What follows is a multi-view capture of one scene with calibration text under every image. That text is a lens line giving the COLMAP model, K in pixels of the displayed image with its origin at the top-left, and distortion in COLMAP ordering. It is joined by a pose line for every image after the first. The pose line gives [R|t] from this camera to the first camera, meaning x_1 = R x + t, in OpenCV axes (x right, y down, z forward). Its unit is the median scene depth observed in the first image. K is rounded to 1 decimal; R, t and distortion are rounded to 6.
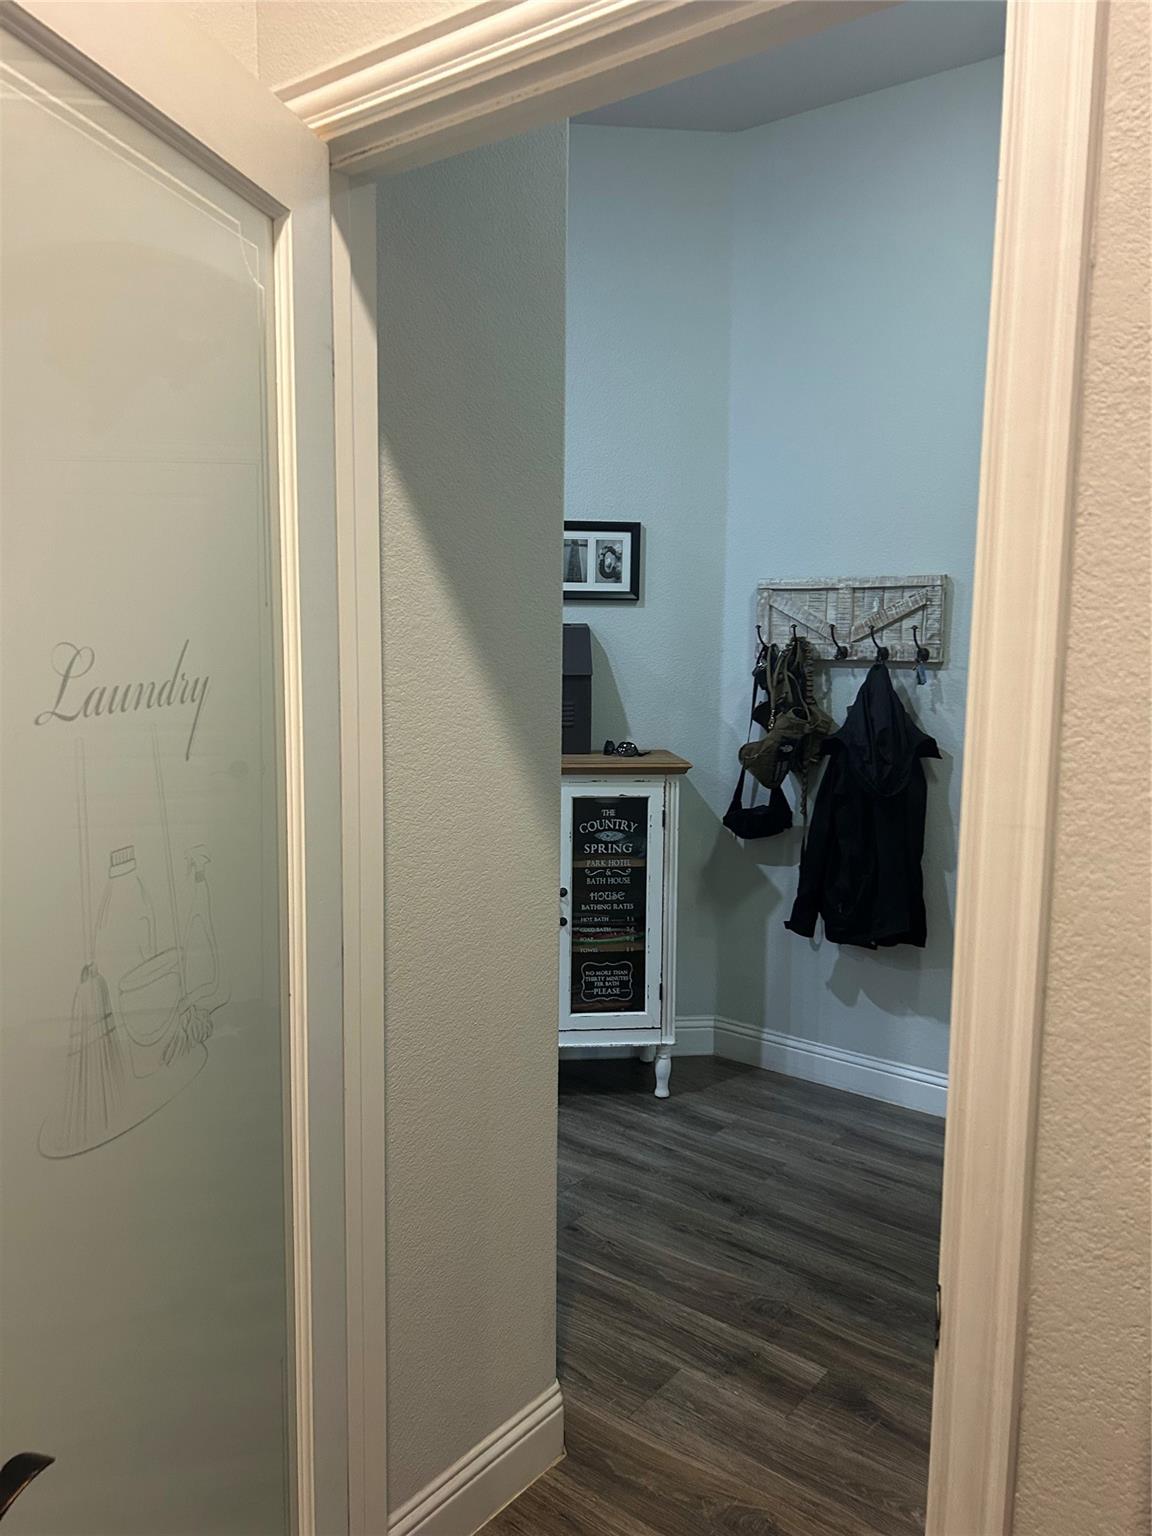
lens RADIAL K [[1153.0, 0, 579.8], [0, 1153.0, 761.0], [0, 0, 1]] dist [0.069601, -0.066989]
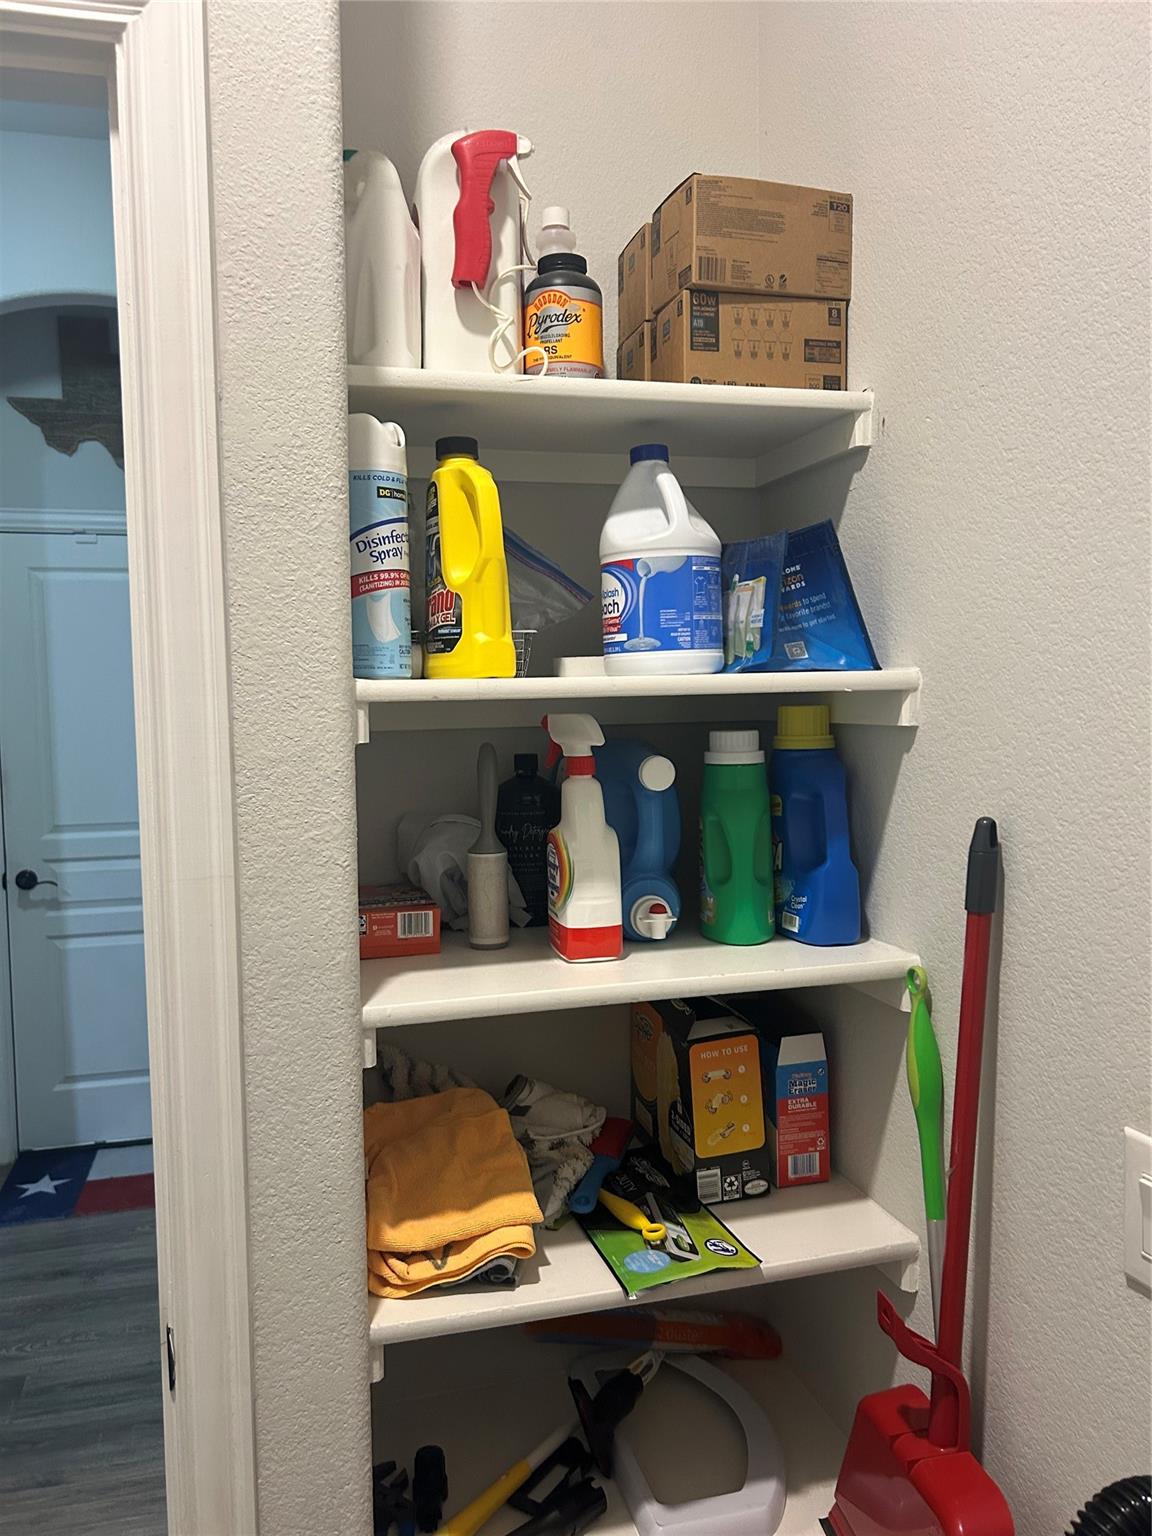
lens RADIAL K [[1153.0, 0, 581.6], [0, 1153.0, 770.5], [0, 0, 1]] dist [0.069601, -0.066989]
pose [[0.623201, -0.076300, 0.778331, -0.267884], [0.118881, 0.992906, 0.002149, -0.006683], [-0.772973, 0.091190, 0.627851, 0.008401]]
